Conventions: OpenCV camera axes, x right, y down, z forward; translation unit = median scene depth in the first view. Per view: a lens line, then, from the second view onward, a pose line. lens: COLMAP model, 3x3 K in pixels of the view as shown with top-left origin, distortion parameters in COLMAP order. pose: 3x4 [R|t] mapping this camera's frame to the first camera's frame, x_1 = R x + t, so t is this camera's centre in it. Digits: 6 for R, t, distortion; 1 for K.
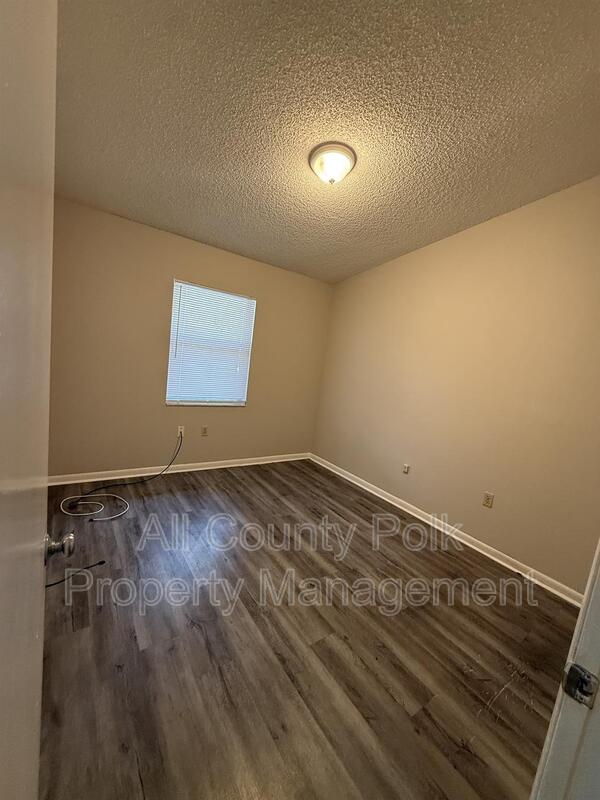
lens RADIAL K [[321.3, 0, 300.9], [0, 321.3, 406.1], [0, 0, 1]] dist [-0.000792, 0.000064]
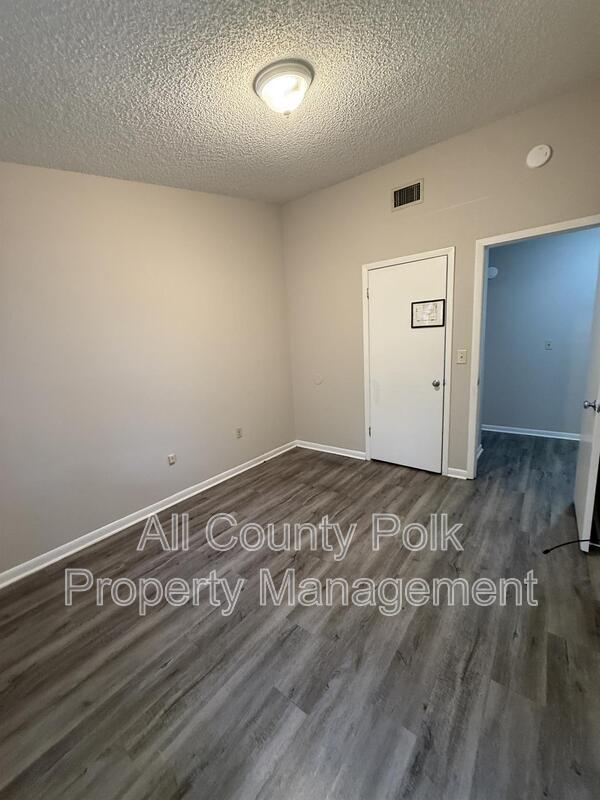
lens RADIAL K [[321.3, 0, 302.0], [0, 321.3, 399.1], [0, 0, 1]] dist [-0.000792, 0.000064]
pose [[-0.299243, -0.283875, 0.910971, -0.921177], [0.166251, 0.924605, 0.342735, -0.341287], [-0.939582, 0.254011, -0.229487, 1.432773]]
